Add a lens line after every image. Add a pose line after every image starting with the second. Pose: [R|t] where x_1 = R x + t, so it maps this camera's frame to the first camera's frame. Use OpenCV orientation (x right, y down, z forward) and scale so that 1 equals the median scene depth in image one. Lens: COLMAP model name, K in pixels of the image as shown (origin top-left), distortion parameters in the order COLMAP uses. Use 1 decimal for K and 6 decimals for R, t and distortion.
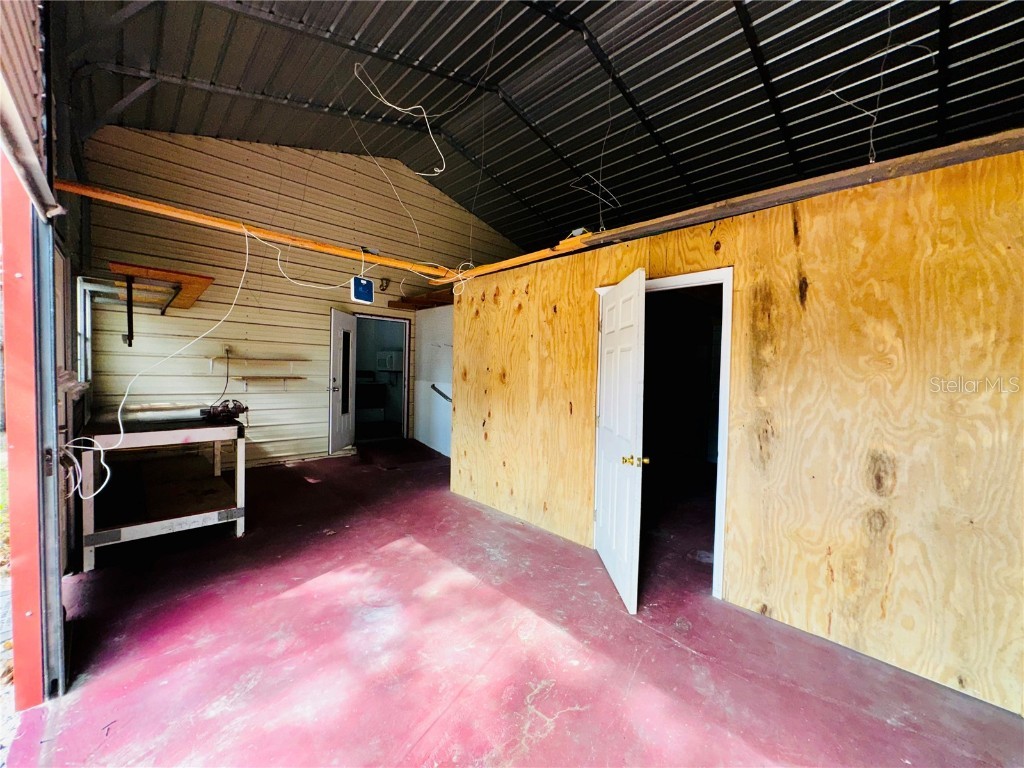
lens RADIAL K [[406.2, 0, 516.9], [0, 406.2, 386.5], [0, 0, 1]] dist [-0.001730, 0.000148]
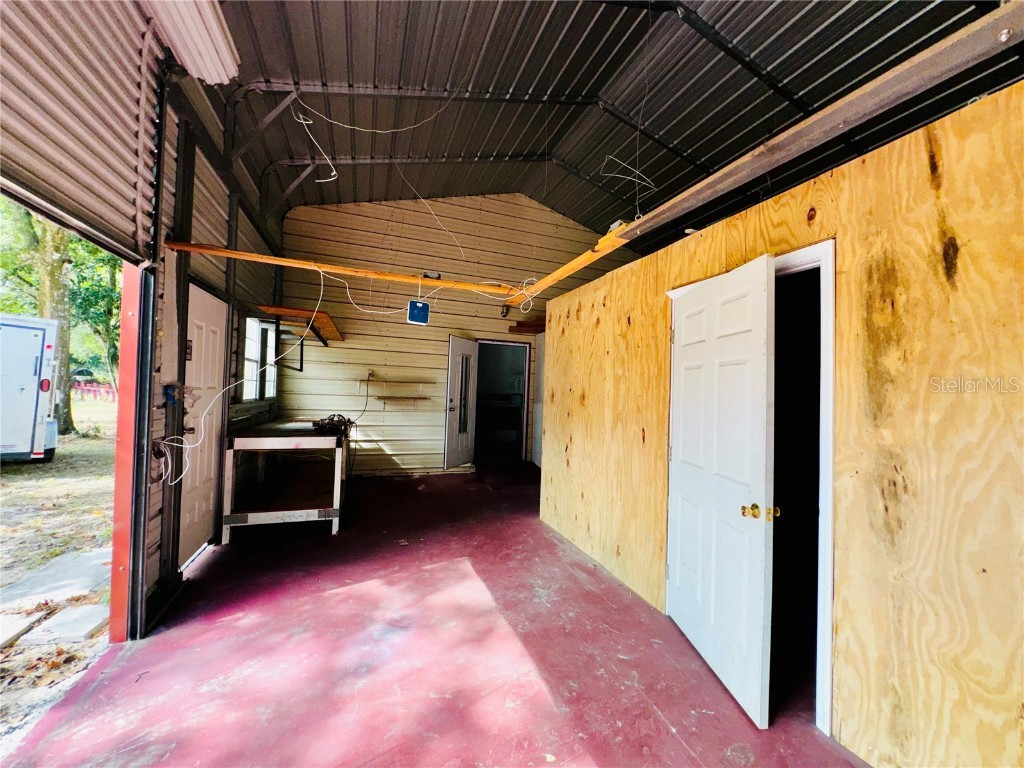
lens RADIAL K [[406.2, 0, 516.9], [0, 406.2, 386.5], [0, 0, 1]] dist [-0.001730, 0.000148]
pose [[0.918480, 0.000619, -0.395466, 0.245397], [-0.025709, 0.997977, -0.058148, 0.008111], [0.394630, 0.063574, 0.916638, 0.132848]]
